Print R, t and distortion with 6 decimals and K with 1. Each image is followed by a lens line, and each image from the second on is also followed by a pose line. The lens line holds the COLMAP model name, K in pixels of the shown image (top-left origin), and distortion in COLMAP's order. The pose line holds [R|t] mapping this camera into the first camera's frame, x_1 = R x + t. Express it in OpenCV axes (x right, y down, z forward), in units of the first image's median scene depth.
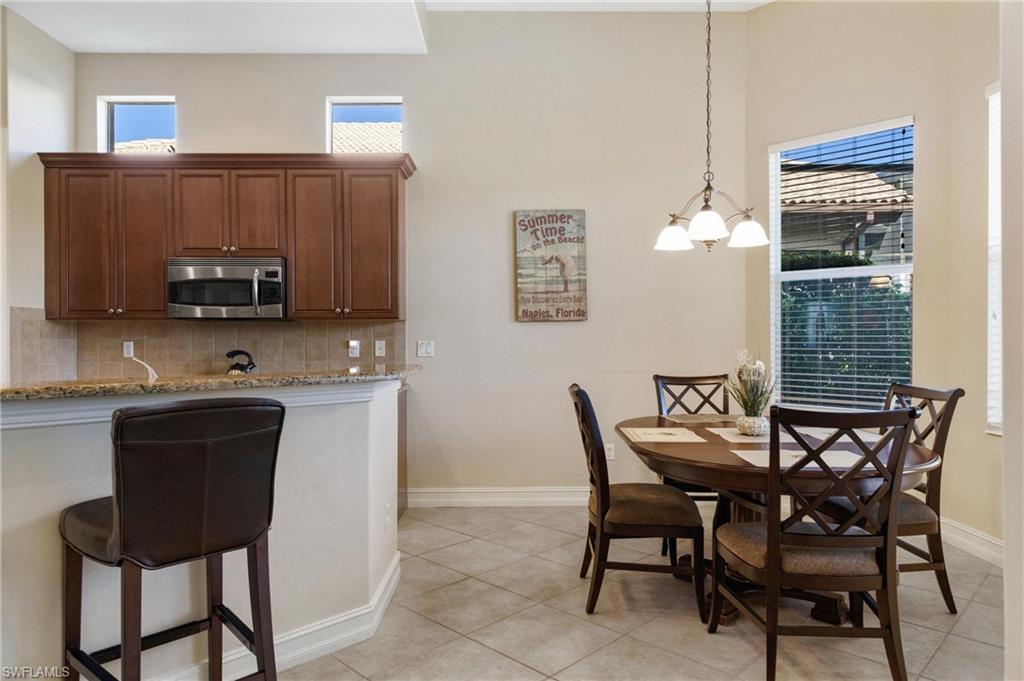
lens RADIAL K [[544.8, 0, 483.5], [0, 544.8, 340.1], [0, 0, 1]] dist [0.004481, 0.001153]
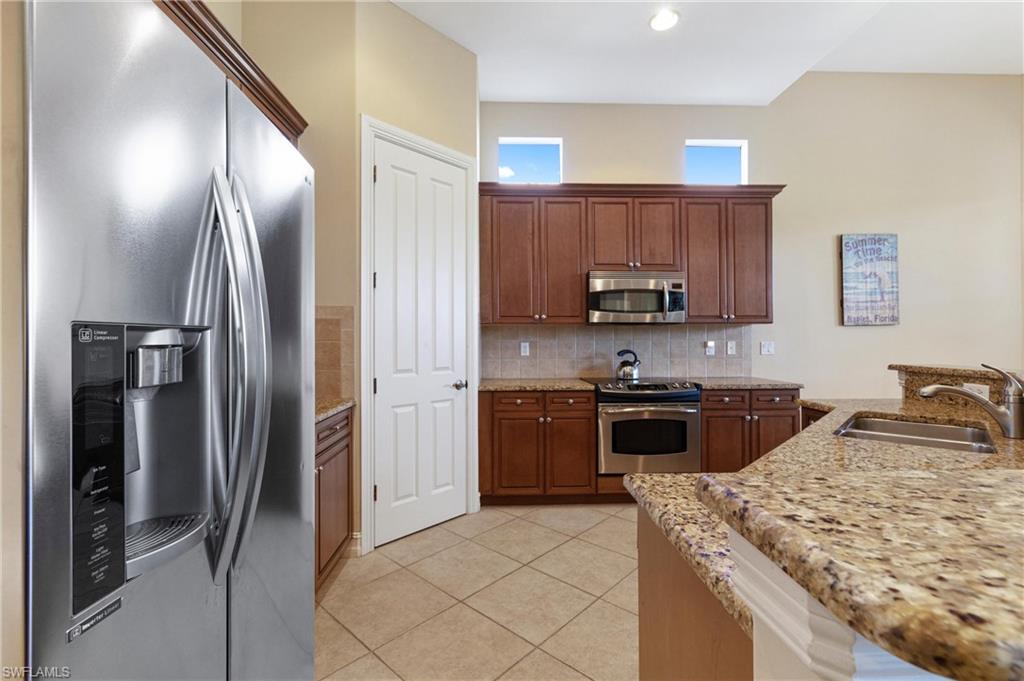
lens RADIAL K [[453.6, 0, 512.0], [0, 453.6, 340.5], [0, 0, 1]] dist [-0.001048, -0.000084]
pose [[0.999199, -0.000695, 0.040006, -0.717542], [0.000591, 0.999996, 0.002613, -0.003906], [-0.040008, -0.002588, 0.999196, 0.019212]]
